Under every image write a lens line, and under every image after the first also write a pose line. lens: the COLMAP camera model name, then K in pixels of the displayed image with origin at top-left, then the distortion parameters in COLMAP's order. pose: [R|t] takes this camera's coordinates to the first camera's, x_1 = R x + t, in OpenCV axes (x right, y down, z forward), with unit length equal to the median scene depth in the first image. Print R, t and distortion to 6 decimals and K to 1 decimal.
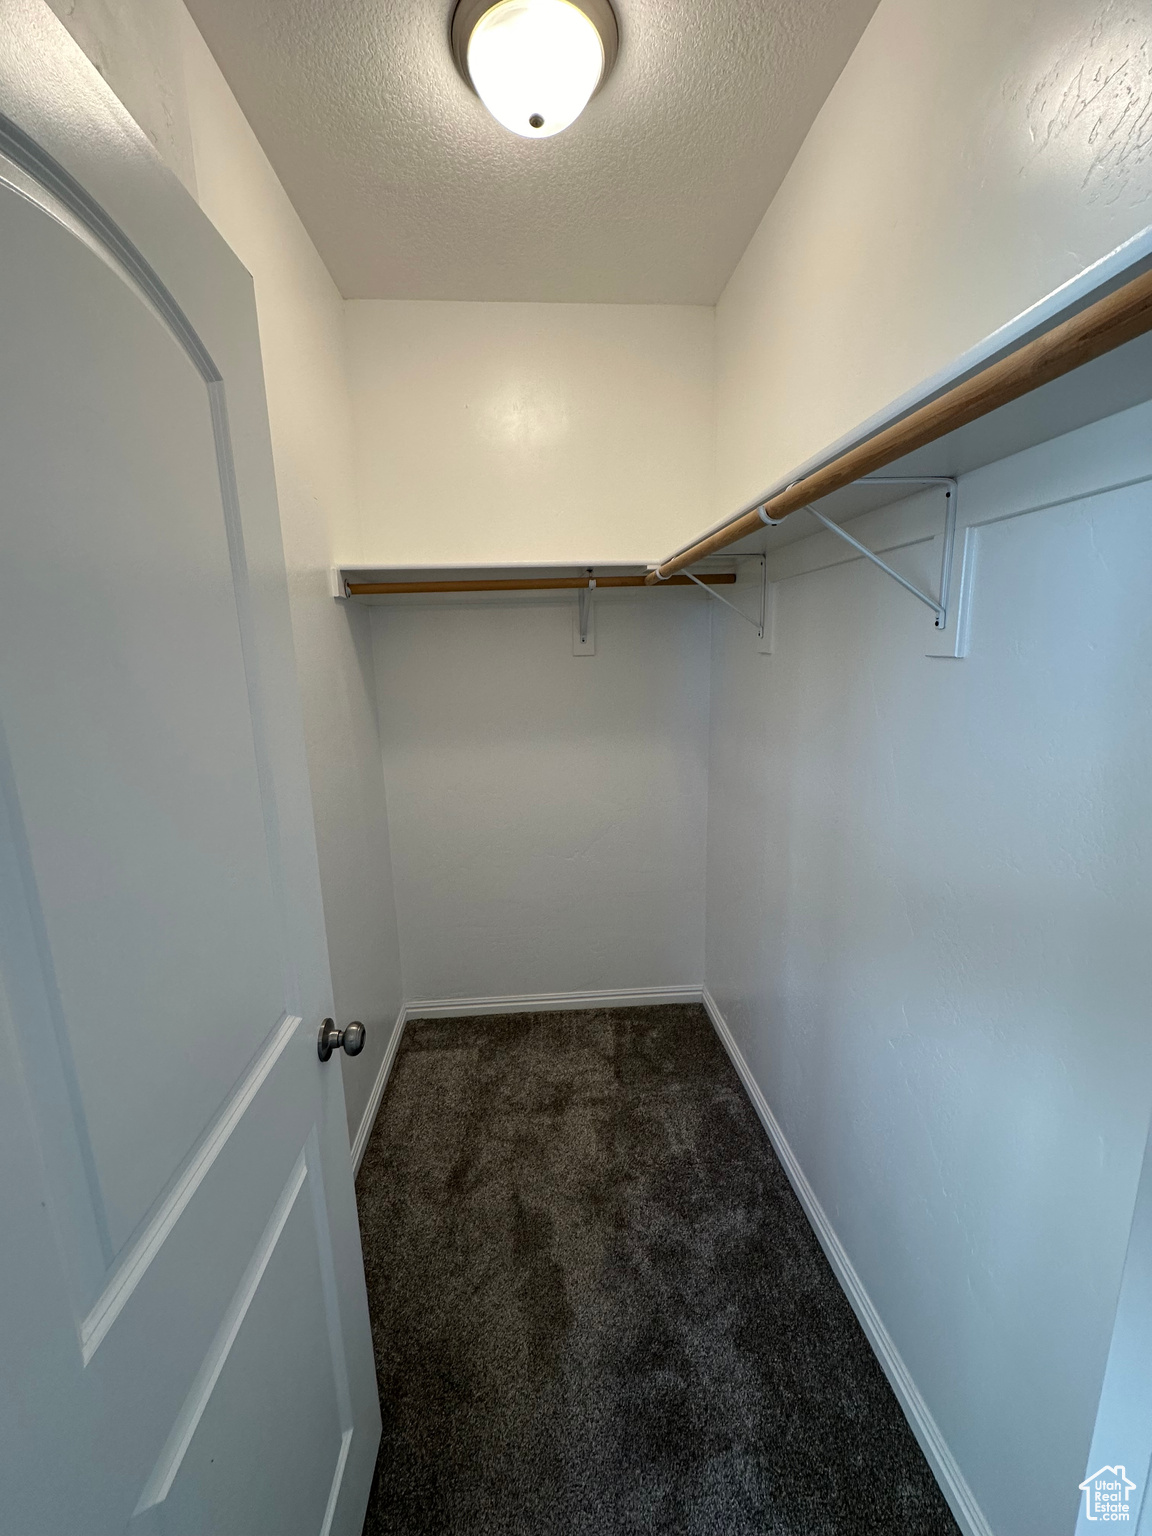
lens RADIAL K [[610.6, 0, 576.0], [0, 610.6, 768.0], [0, 0, 1]] dist [-0.002955, 0.000556]
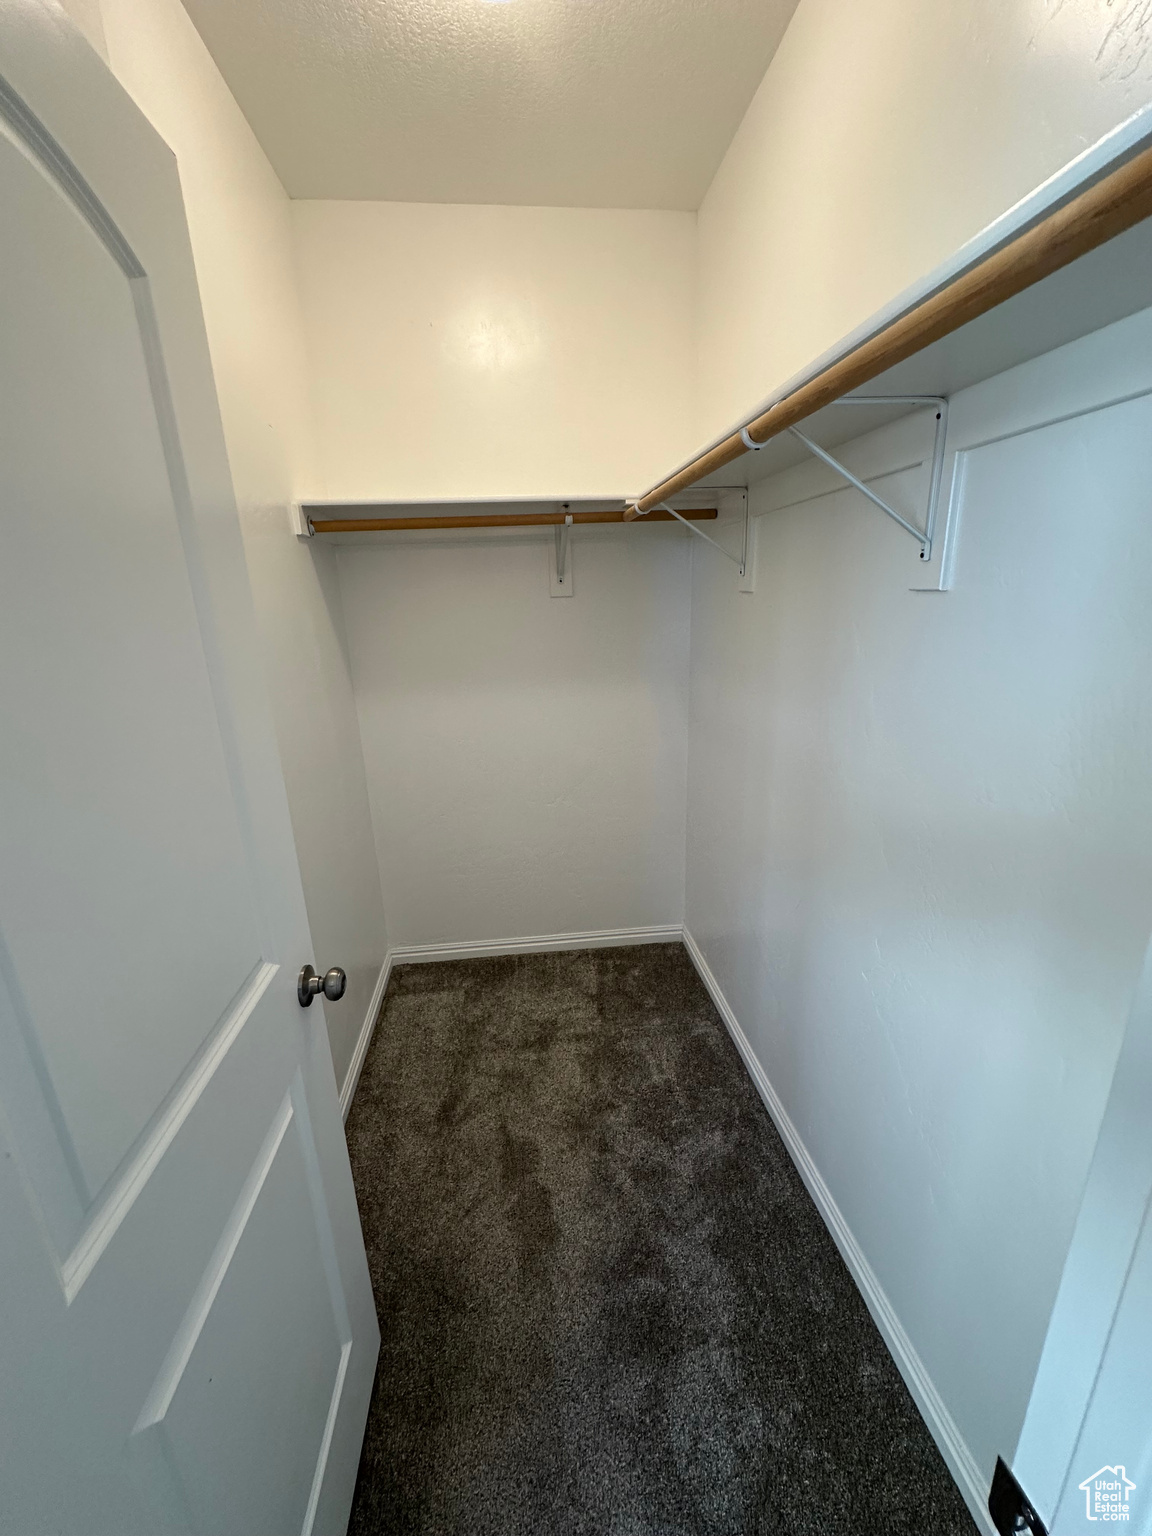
lens RADIAL K [[610.6, 0, 576.0], [0, 610.6, 768.0], [0, 0, 1]] dist [-0.002955, 0.000556]
pose [[0.999452, -0.016206, 0.028873, 0.006417], [0.013694, 0.996274, 0.085151, 0.008669], [-0.030146, -0.084709, 0.995950, 0.017416]]
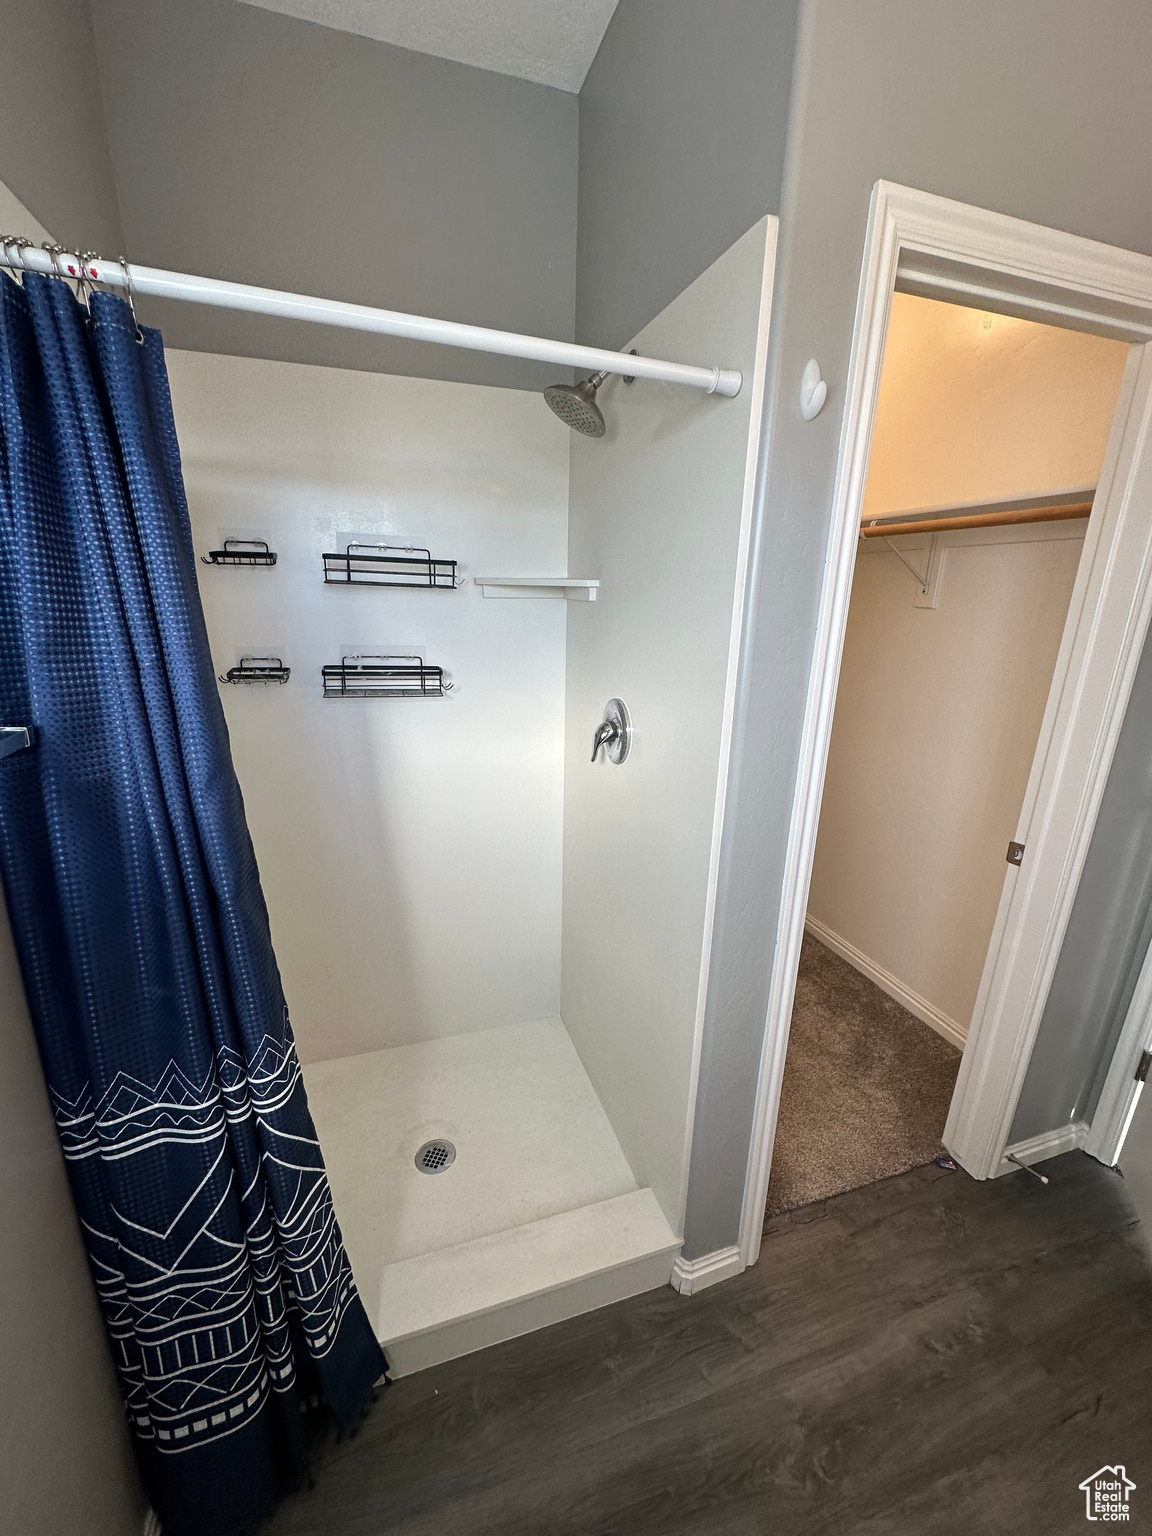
lens RADIAL K [[610.6, 0, 576.0], [0, 610.6, 768.0], [0, 0, 1]] dist [-0.002955, 0.000556]
pose [[0.969579, -0.021749, 0.243812, -0.913046], [0.001715, 0.996624, 0.082081, 0.163018], [-0.244774, -0.079166, 0.966343, -0.659529]]
